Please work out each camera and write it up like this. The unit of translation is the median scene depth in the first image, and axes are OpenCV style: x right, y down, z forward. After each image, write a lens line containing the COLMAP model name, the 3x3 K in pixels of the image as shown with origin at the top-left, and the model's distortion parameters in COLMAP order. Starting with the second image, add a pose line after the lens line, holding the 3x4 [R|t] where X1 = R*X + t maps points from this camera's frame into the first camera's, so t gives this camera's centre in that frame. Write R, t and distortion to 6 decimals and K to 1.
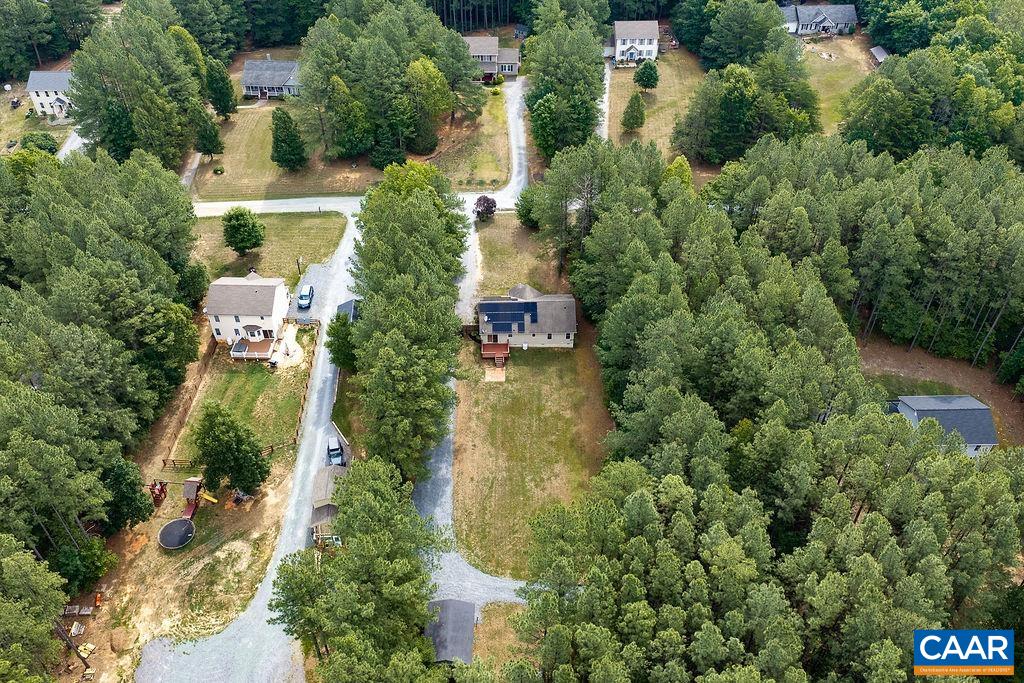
lens RADIAL K [[848.6, 0, 512.5], [0, 848.6, 342.7], [0, 0, 1]] dist [0.031773, -0.049895]
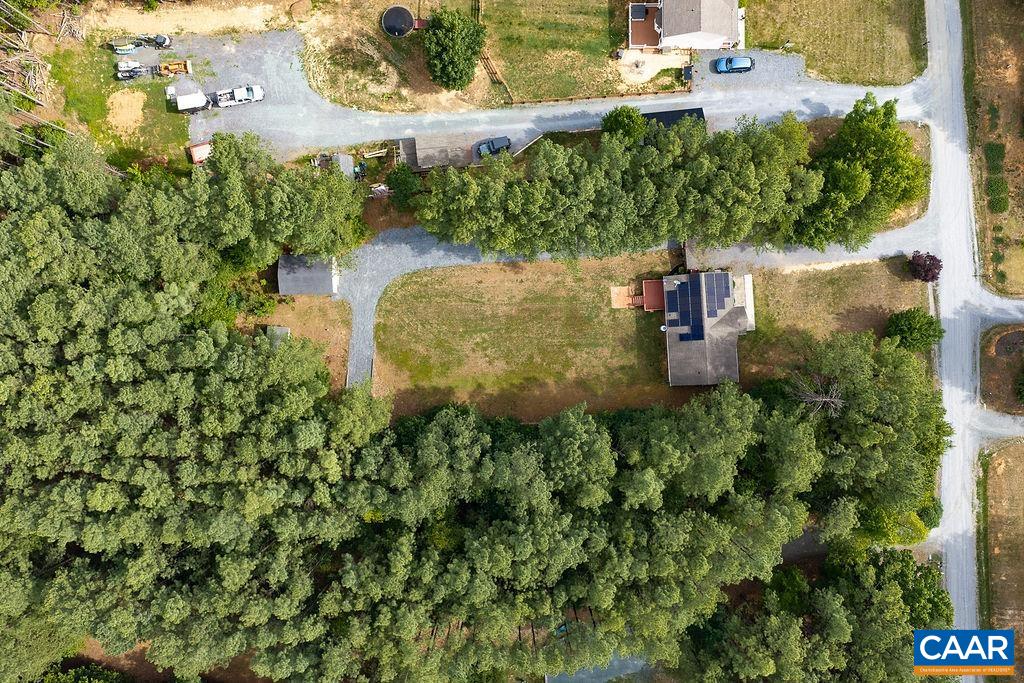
lens RADIAL K [[848.6, 0, 510.2], [0, 848.6, 341.3], [0, 0, 1]] dist [0.031773, -0.049895]
pose [[0.034564, 0.999401, -0.001503, 0.027343], [-0.673401, 0.024401, 0.738874, -0.614055], [0.738469, -0.024527, 0.673842, 0.310816]]
